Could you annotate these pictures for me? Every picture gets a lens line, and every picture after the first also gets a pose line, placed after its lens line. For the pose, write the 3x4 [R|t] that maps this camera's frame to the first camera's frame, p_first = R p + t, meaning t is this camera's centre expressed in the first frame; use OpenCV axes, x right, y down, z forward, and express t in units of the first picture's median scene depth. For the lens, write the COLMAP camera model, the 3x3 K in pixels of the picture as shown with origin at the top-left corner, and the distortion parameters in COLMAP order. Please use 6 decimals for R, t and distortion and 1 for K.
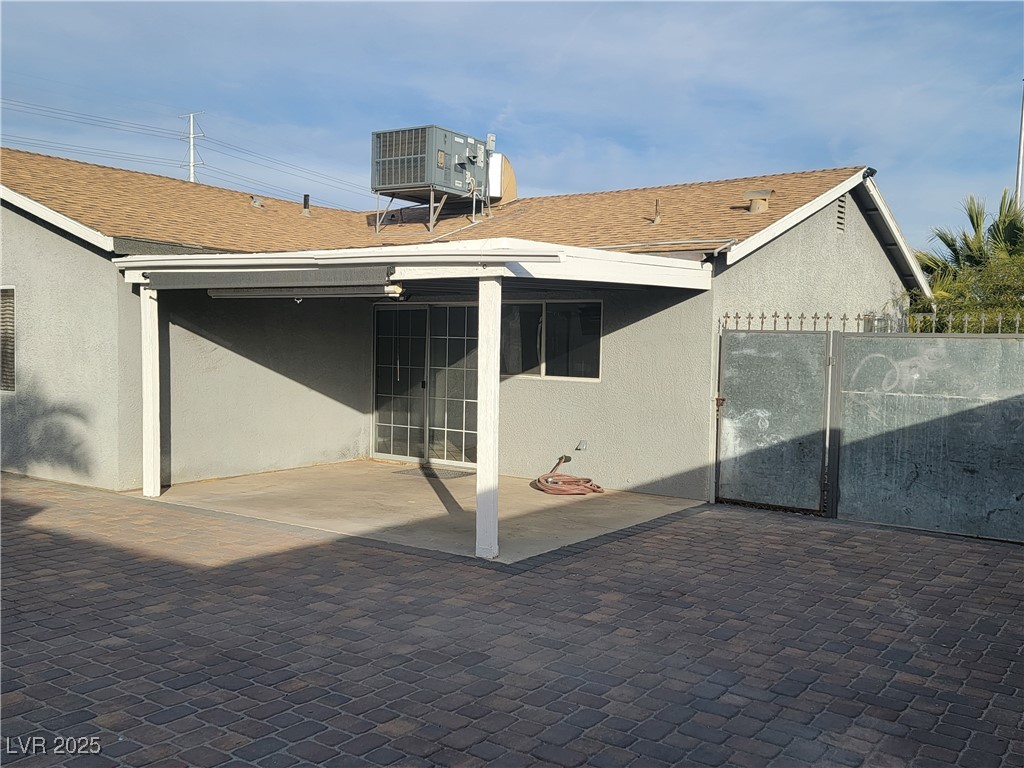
lens RADIAL K [[930.3, 0, 503.3], [0, 930.3, 389.3], [0, 0, 1]] dist [0.101648, -0.087580]
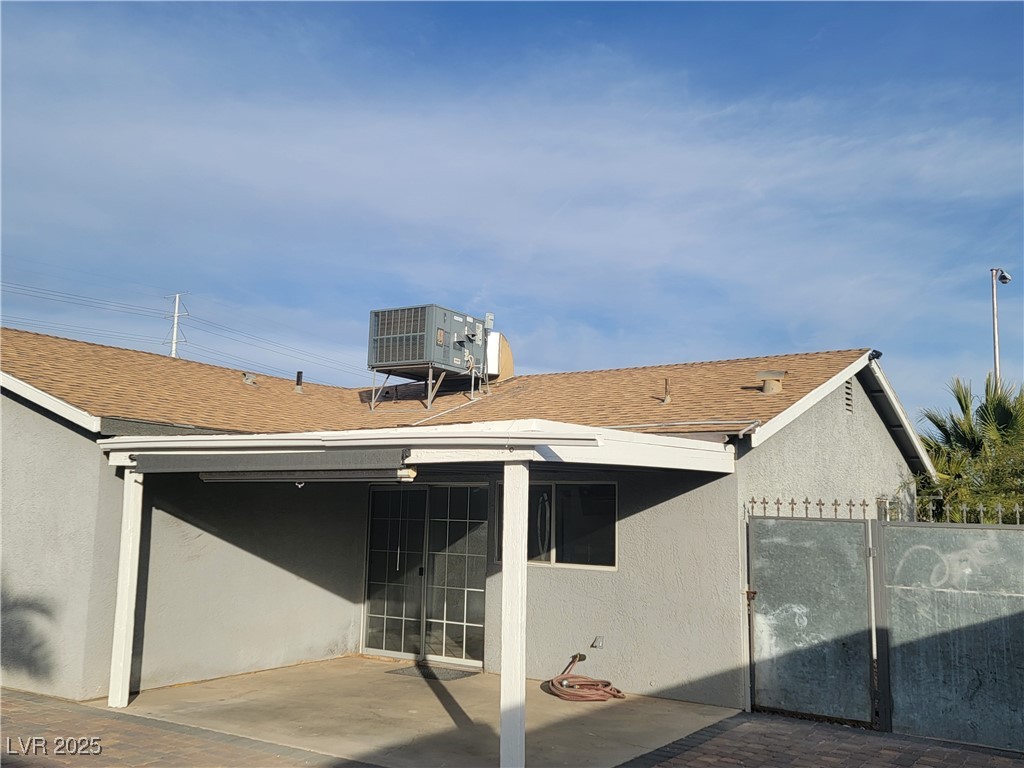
lens RADIAL K [[930.3, 0, 503.3], [0, 930.3, 389.3], [0, 0, 1]] dist [0.101648, -0.087580]
pose [[0.999644, 0.005487, 0.026115, -0.036958], [-0.000571, 0.982807, -0.184635, -0.014824], [-0.026679, 0.184554, 0.982460, 0.061968]]
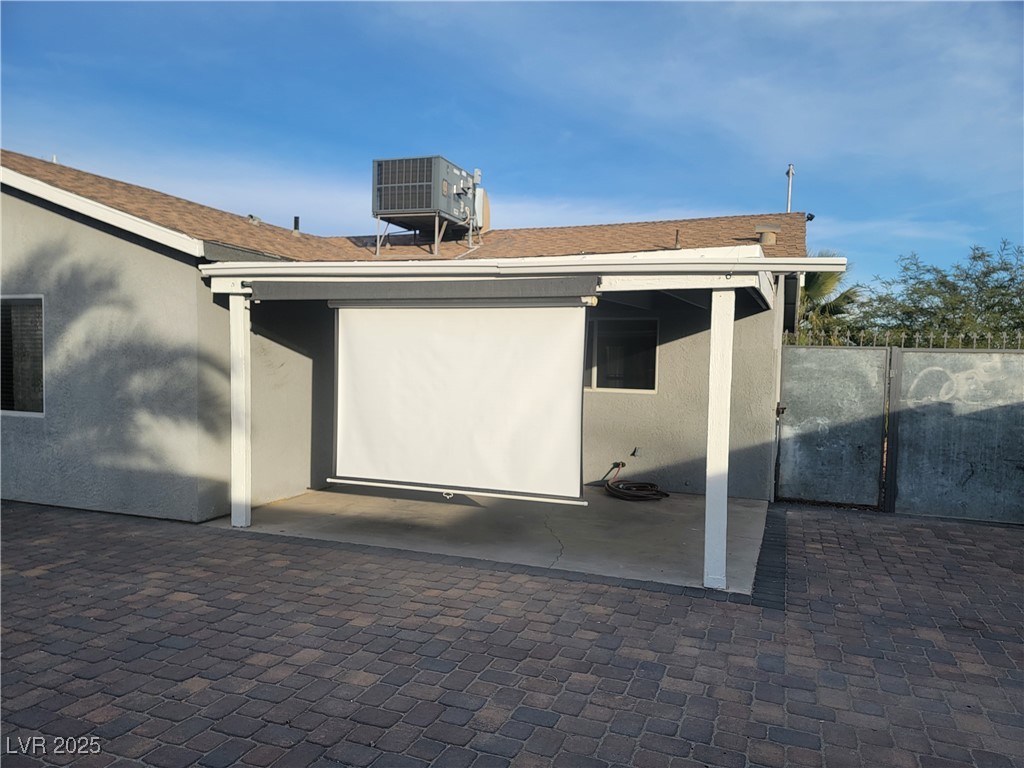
lens RADIAL K [[711.5, 0, 514.0], [0, 711.5, 392.8], [0, 0, 1]] dist [0.066434, -0.054704]
pose [[0.969605, -0.013493, 0.244302, -0.283306], [0.012897, 0.999909, 0.004035, -0.015282], [-0.244334, -0.000762, 0.969691, 0.255506]]
